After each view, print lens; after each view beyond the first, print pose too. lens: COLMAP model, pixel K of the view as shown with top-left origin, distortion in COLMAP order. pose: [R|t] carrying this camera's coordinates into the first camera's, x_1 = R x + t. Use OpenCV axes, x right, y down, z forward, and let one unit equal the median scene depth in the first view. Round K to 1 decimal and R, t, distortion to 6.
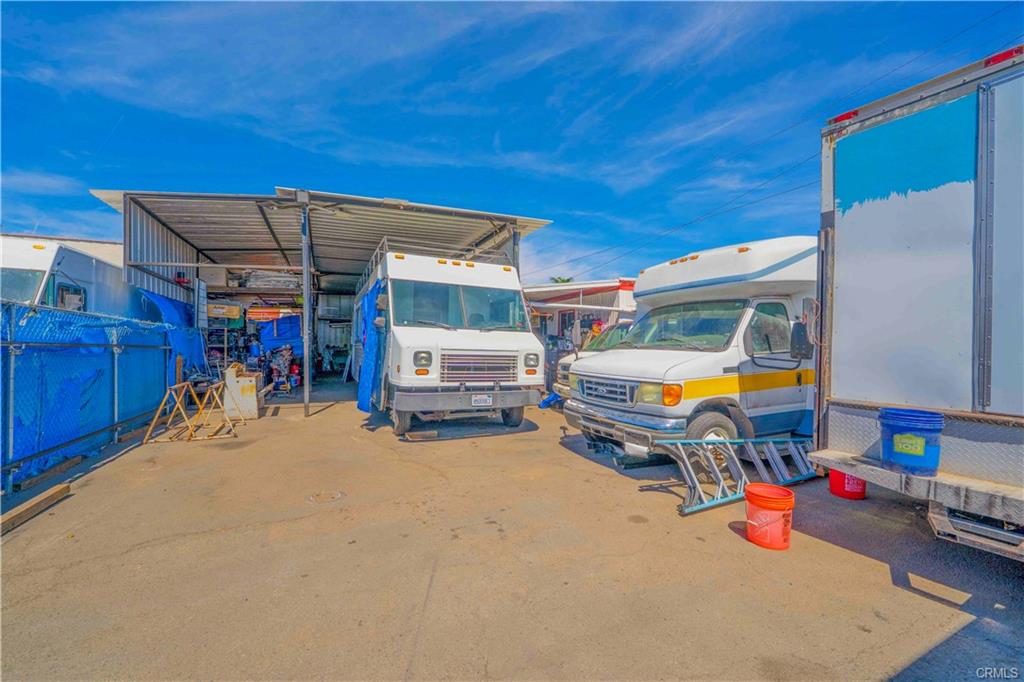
lens RADIAL K [[409.4, 0, 508.0], [0, 409.4, 344.5], [0, 0, 1]] dist [-0.000259, -0.007406]
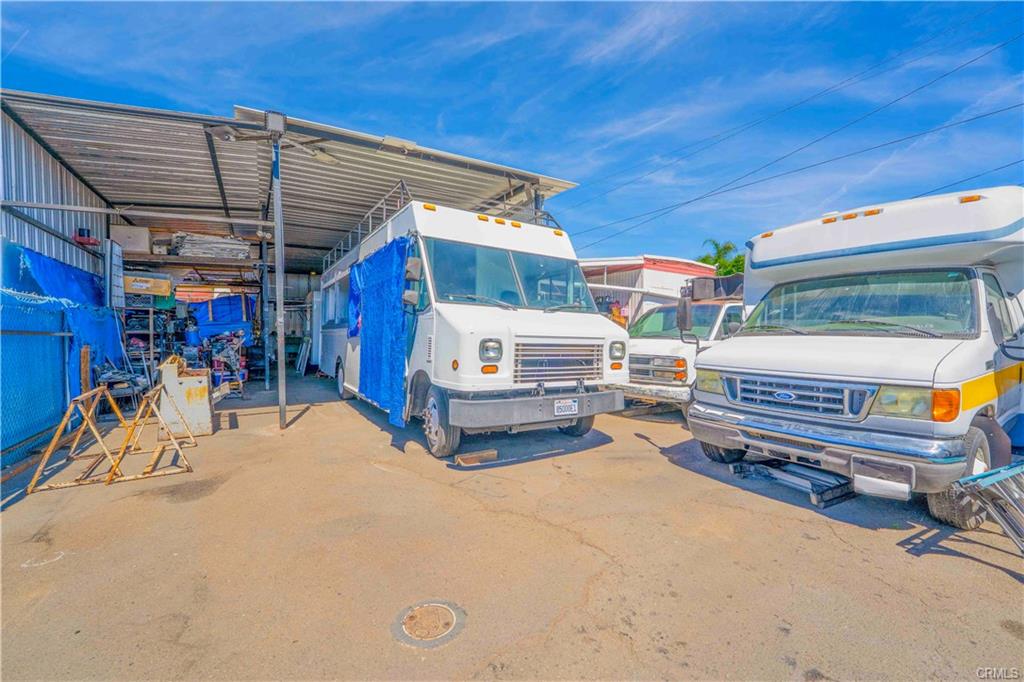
lens RADIAL K [[410.1, 0, 512.0], [0, 410.1, 341.0], [0, 0, 1]] dist [-0.012548, -0.000266]
pose [[0.990041, -0.003054, 0.140745, -0.219178], [-0.000344, 0.999709, 0.024112, 0.002771], [-0.140778, -0.023920, 0.989752, 0.259372]]
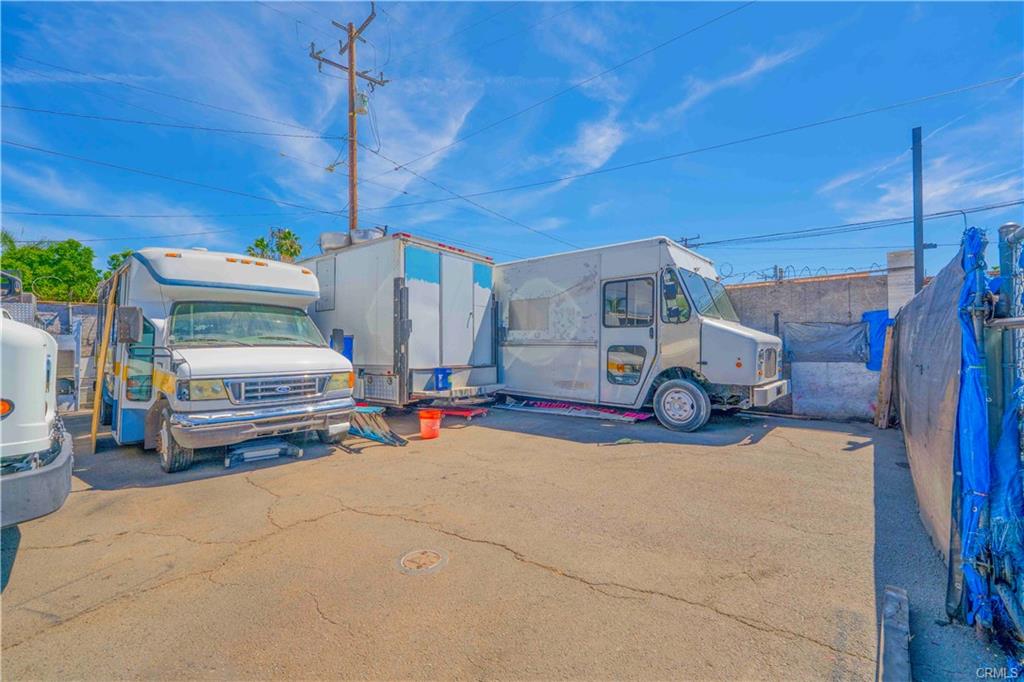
lens RADIAL K [[410.1, 0, 512.0], [0, 410.1, 341.0], [0, 0, 1]] dist [-0.012548, -0.000266]
pose [[-0.397328, 0.012227, 0.917595, -0.598550], [0.002957, 0.999923, -0.012044, 0.007980], [-0.917672, -0.002072, -0.397334, 0.597767]]
